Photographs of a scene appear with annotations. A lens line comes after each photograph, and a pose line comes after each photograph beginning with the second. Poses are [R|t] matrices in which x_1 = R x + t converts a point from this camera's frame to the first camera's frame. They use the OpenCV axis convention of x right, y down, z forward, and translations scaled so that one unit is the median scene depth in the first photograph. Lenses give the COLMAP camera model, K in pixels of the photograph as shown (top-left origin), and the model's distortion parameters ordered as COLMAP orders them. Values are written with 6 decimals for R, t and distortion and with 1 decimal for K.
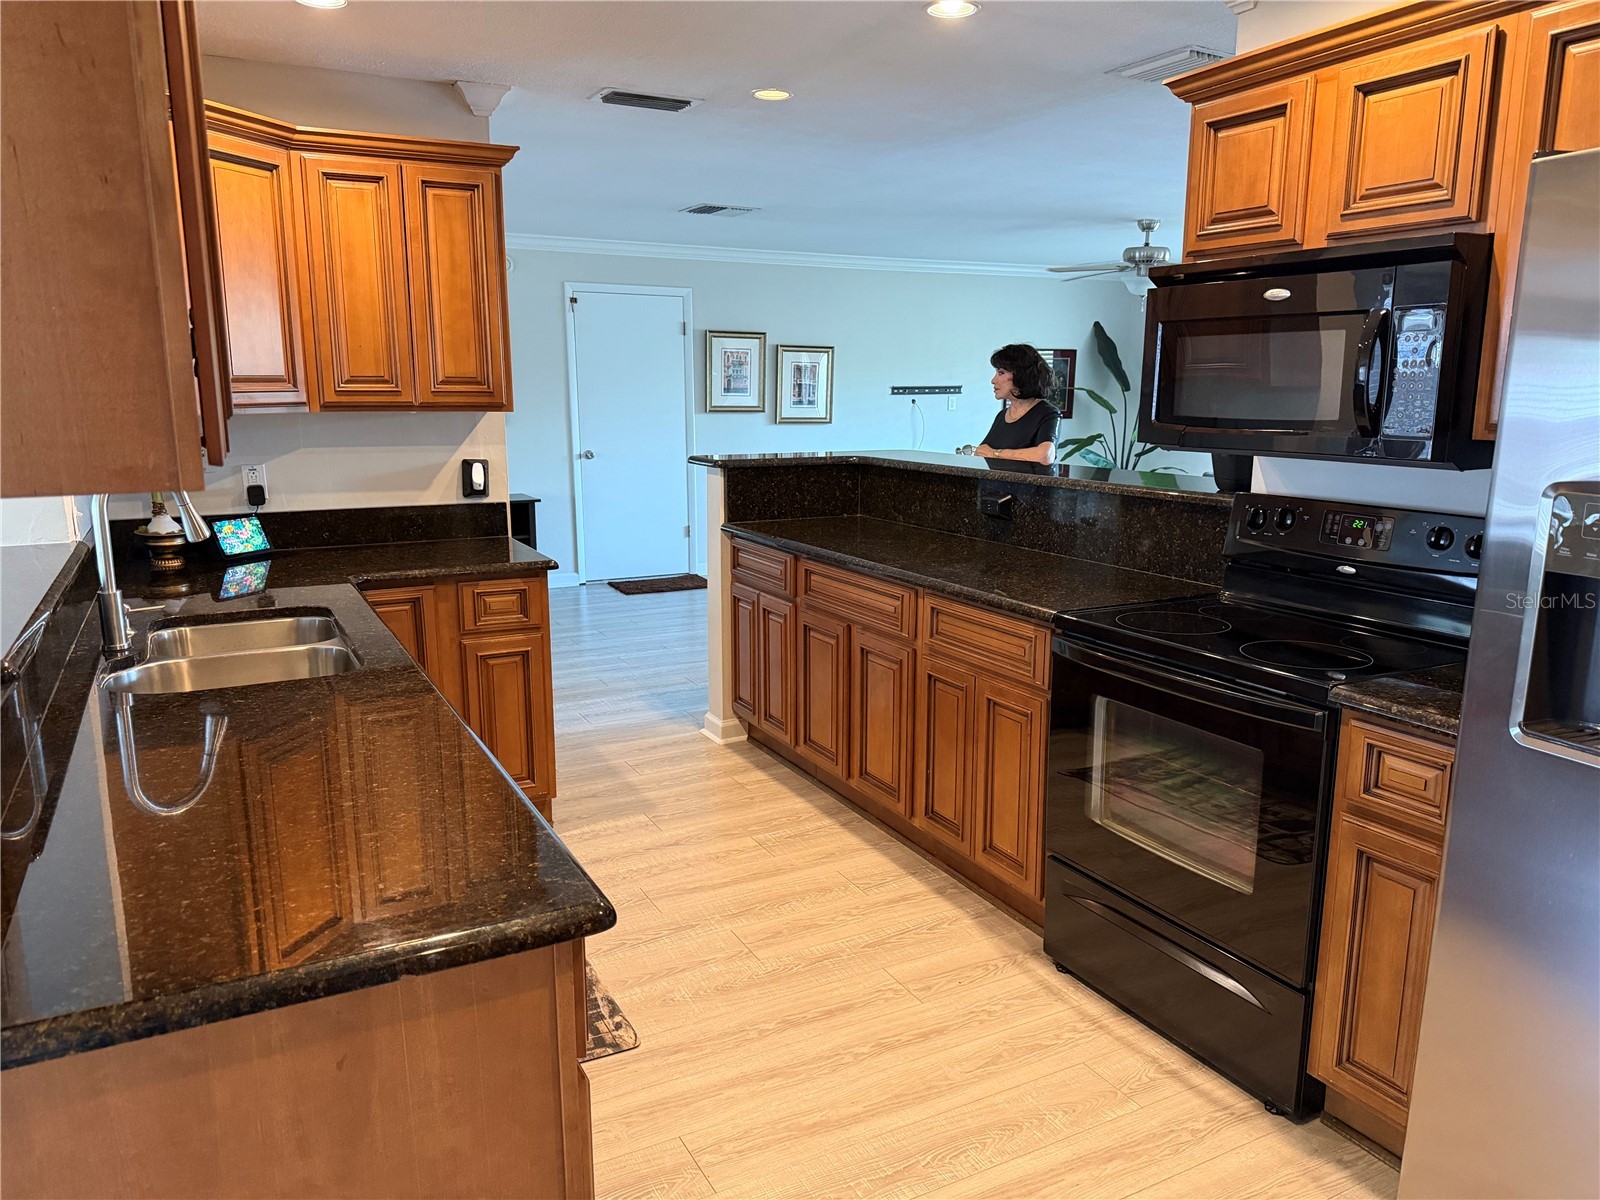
lens RADIAL K [[1133.1, 0, 798.5], [0, 1133.1, 604.3], [0, 0, 1]] dist [0.129304, -0.209132]
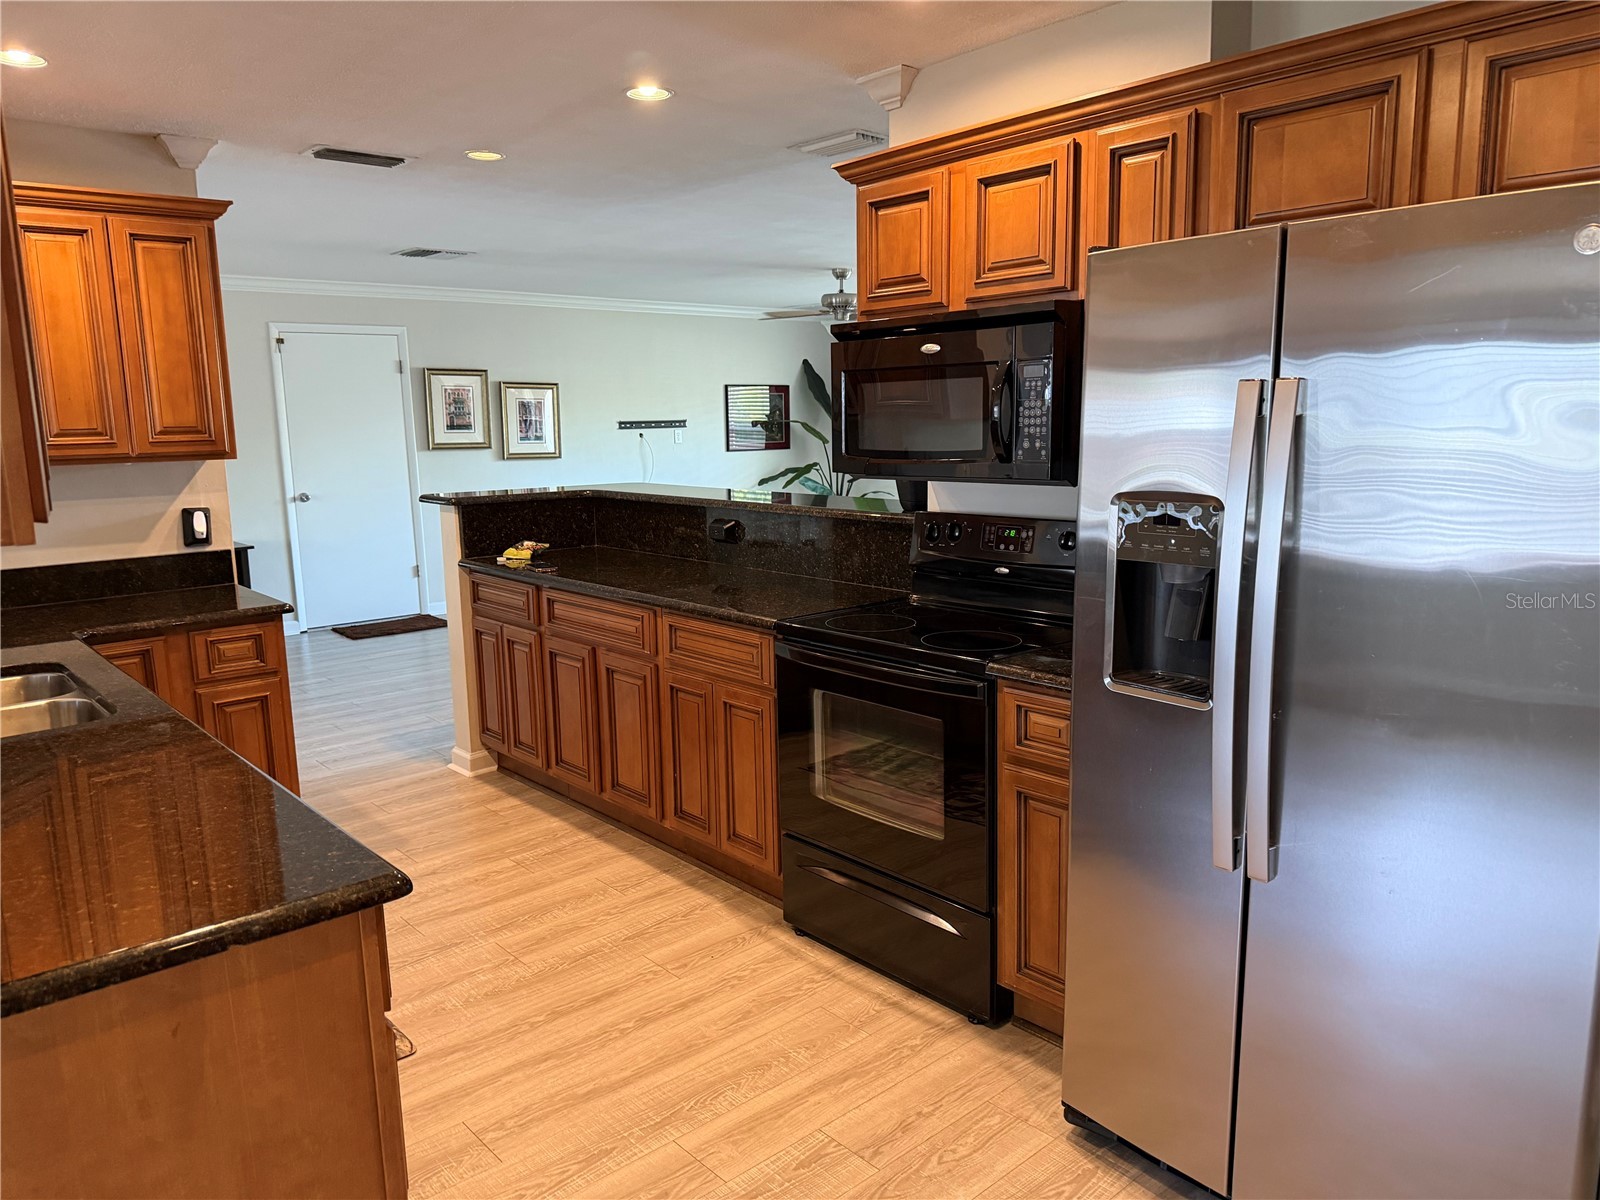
lens RADIAL K [[1133.1, 0, 798.5], [0, 1133.1, 604.3], [0, 0, 1]] dist [0.129304, -0.209132]
pose [[0.972238, -0.060253, 0.226105, -0.009294], [0.066161, 0.997635, -0.018637, 0.012641], [-0.224447, 0.033079, 0.973925, -0.111715]]
